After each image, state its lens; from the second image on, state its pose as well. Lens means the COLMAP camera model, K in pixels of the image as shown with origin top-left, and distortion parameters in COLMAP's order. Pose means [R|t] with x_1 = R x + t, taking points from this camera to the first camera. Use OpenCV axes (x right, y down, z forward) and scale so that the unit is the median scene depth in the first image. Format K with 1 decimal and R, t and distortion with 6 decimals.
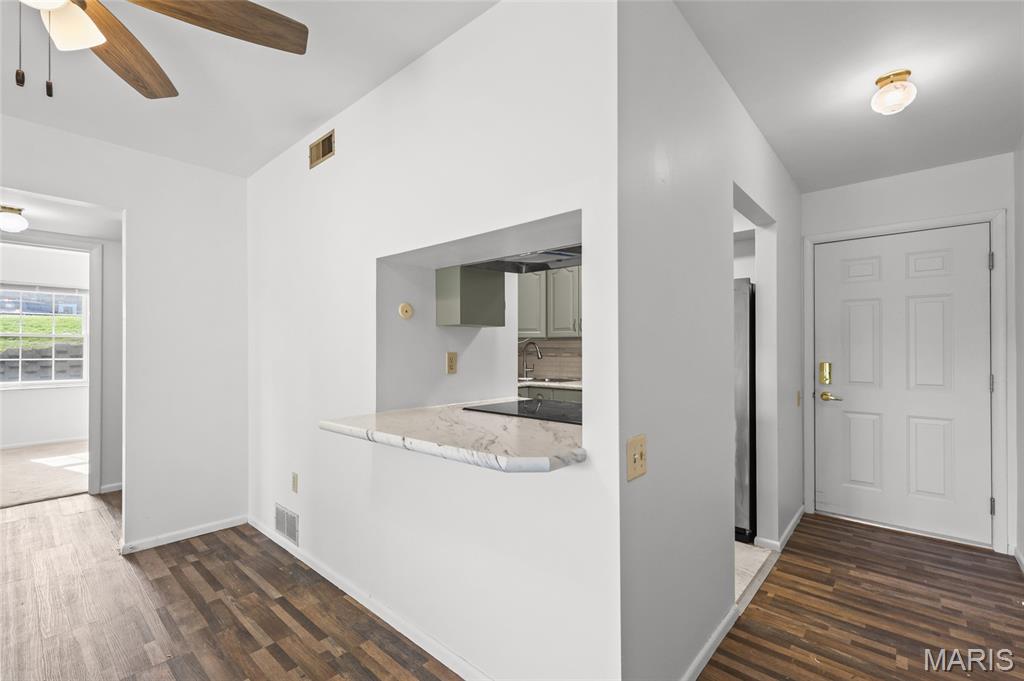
lens RADIAL K [[449.3, 0, 512.6], [0, 449.3, 346.0], [0, 0, 1]] dist [0.003144, 0.000586]
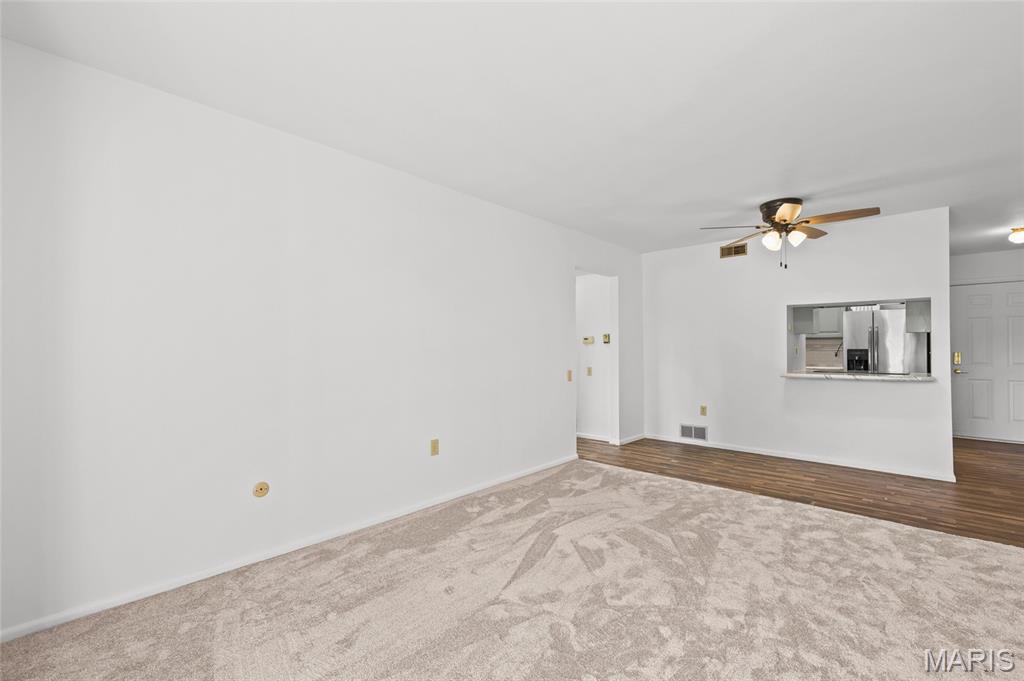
lens RADIAL K [[443.4, 0, 516.1], [0, 443.4, 343.6], [0, 0, 1]] dist [0.006984, 0.000195]
pose [[0.999804, -0.002491, -0.019645, -1.179276], [0.002329, 0.999963, -0.008283, 0.013628], [0.019665, 0.008236, 0.999773, -0.937719]]
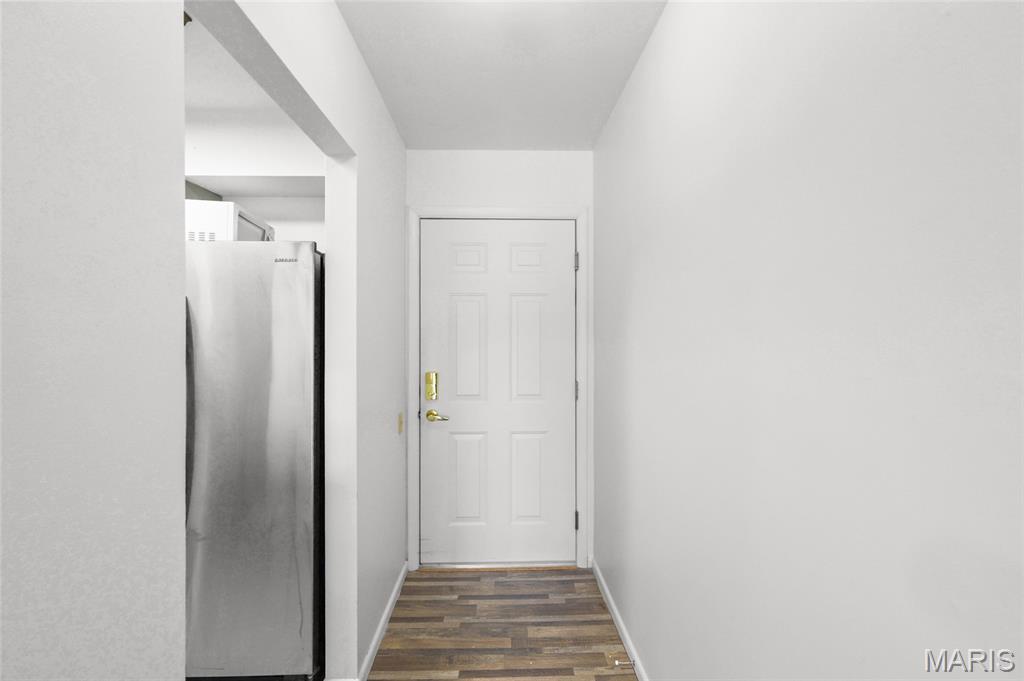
lens RADIAL K [[443.4, 0, 516.1], [0, 443.4, 343.6], [0, 0, 1]] dist [0.006984, 0.000195]
pose [[0.726951, -0.006490, 0.686659, 0.307791], [-0.003584, 0.999906, 0.013245, -0.026324], [-0.686680, -0.012090, 0.726859, 0.383568]]
